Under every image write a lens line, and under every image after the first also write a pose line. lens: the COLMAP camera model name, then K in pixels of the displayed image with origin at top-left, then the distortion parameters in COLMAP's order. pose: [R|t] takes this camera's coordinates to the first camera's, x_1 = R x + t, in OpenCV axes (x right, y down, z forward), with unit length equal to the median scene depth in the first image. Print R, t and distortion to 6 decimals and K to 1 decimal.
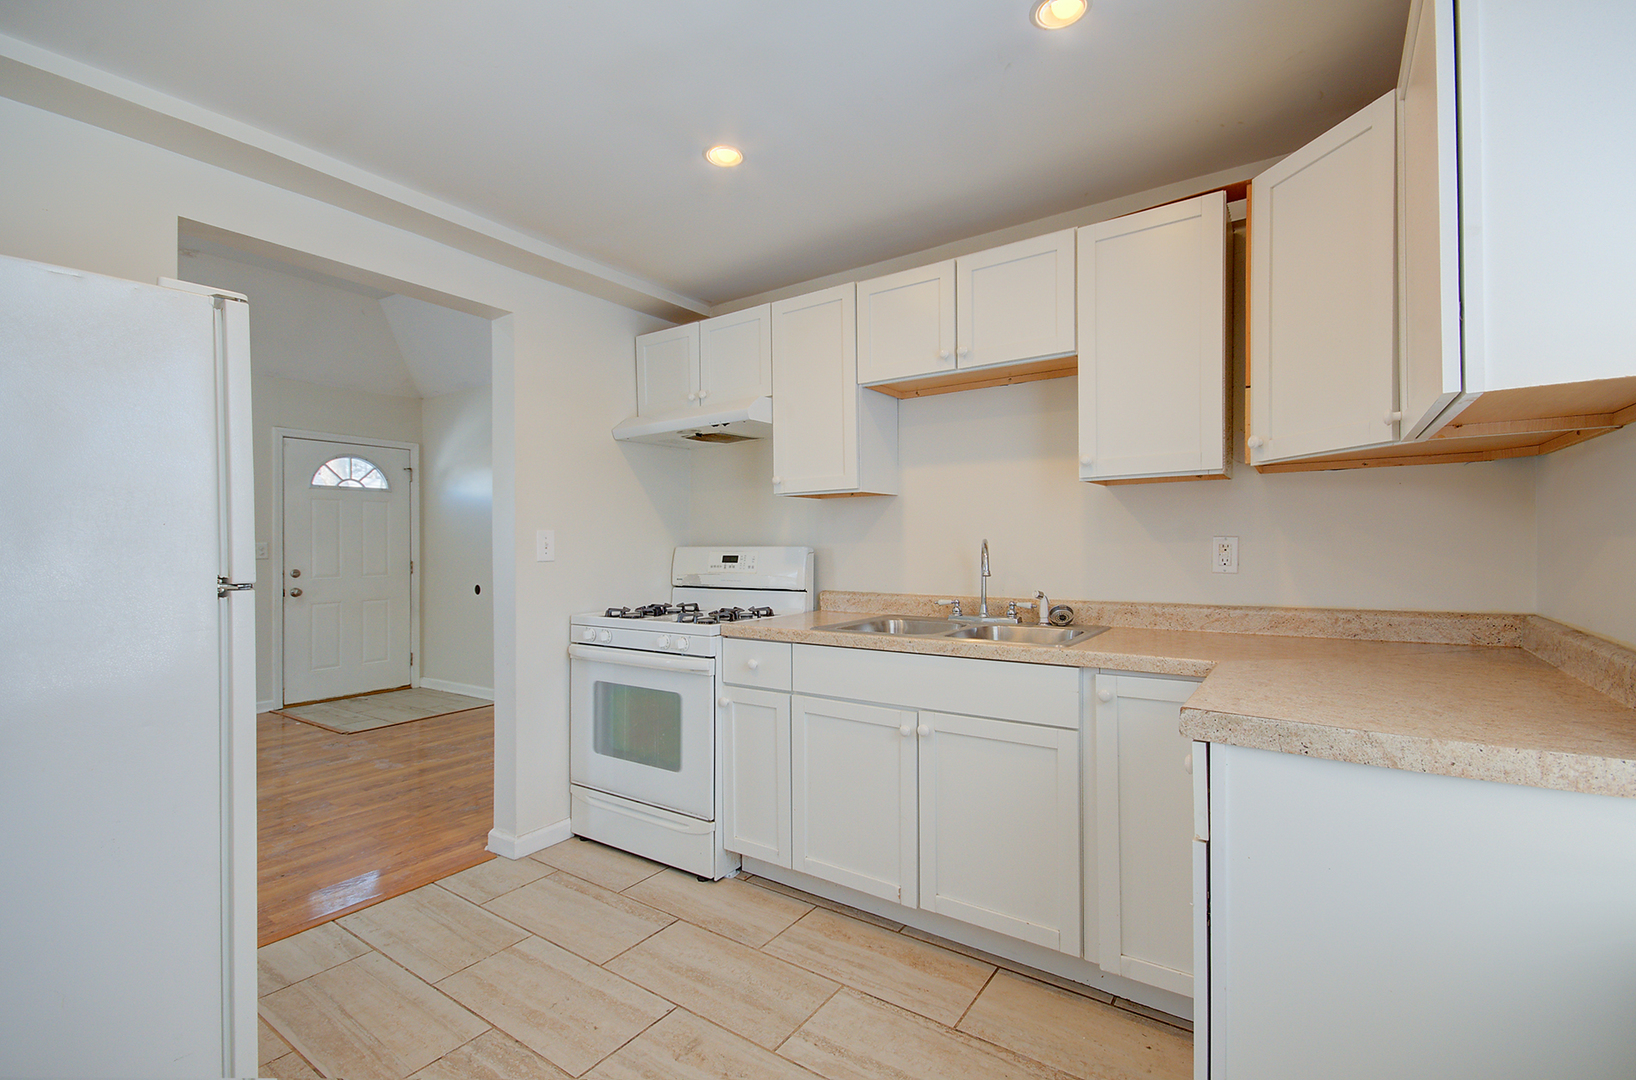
lens RADIAL K [[713.0, 0, 822.3], [0, 713.0, 542.8], [0, 0, 1]] dist [-0.005176, -0.000571]
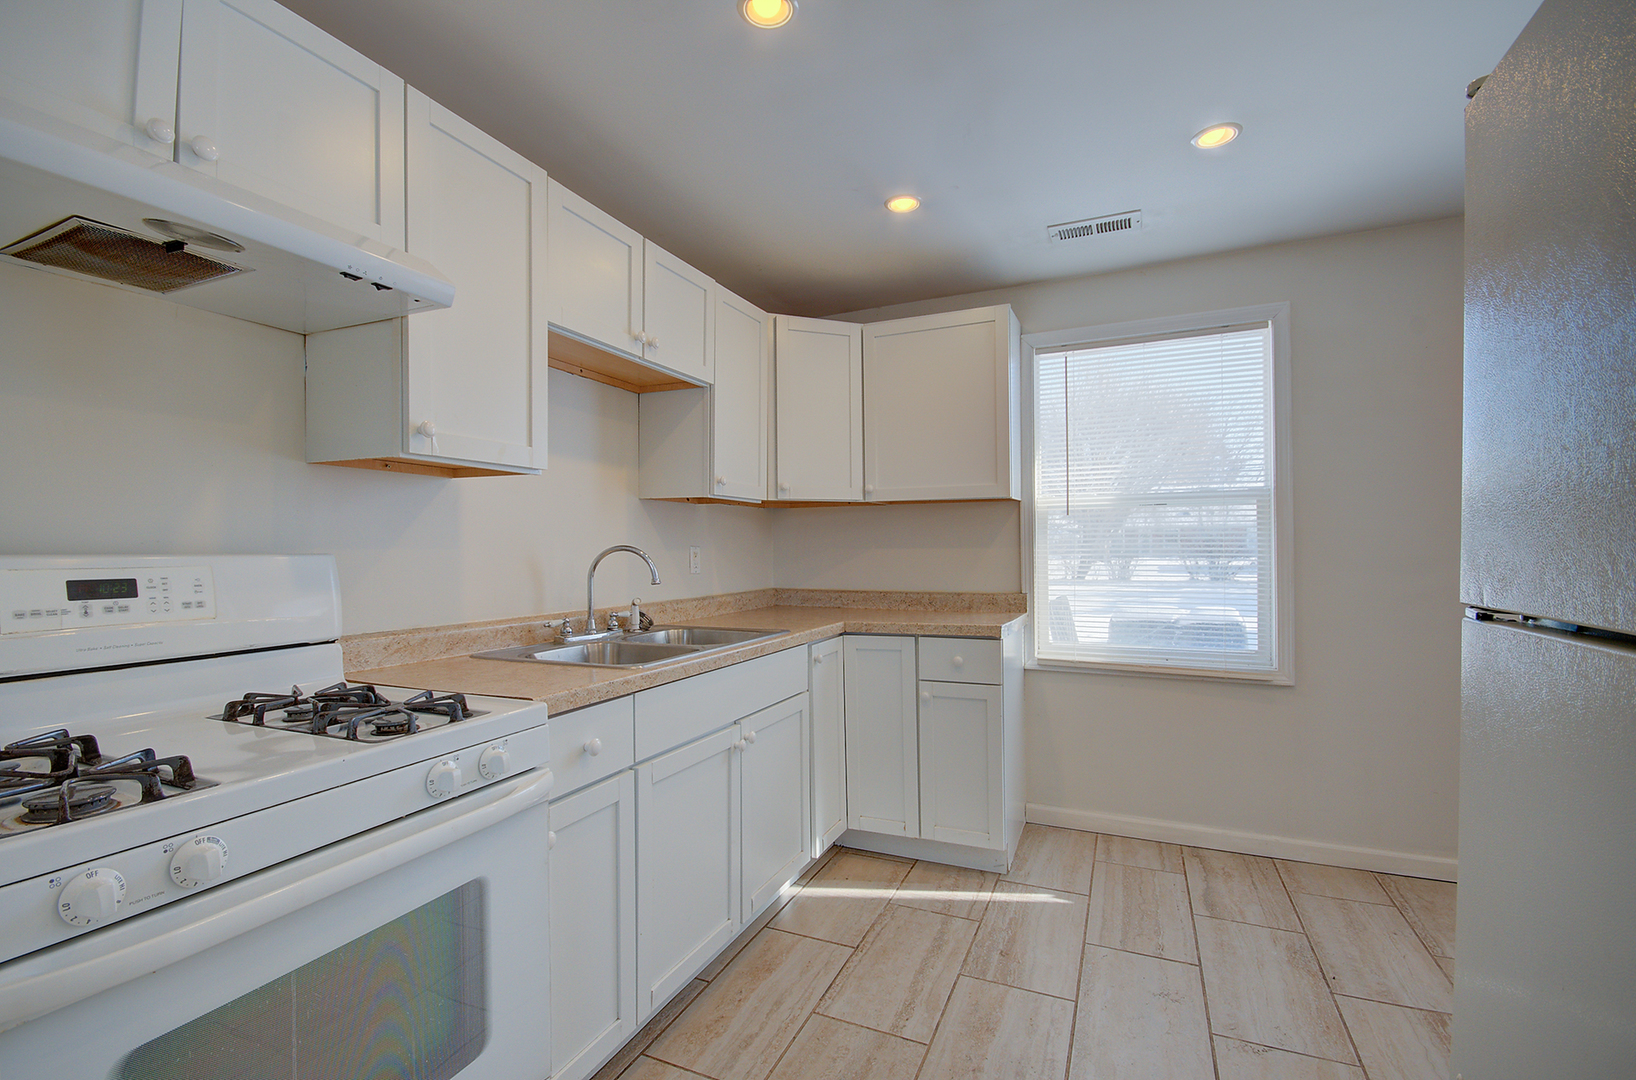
lens RADIAL K [[713.0, 0, 818.0], [0, 713.0, 547.4], [0, 0, 1]] dist [-0.005176, -0.000571]
pose [[-0.181405, 0.014688, 0.983299, -0.786729], [0.006890, 0.999883, -0.013664, 0.012397], [-0.983384, 0.004296, -0.181484, 1.001226]]
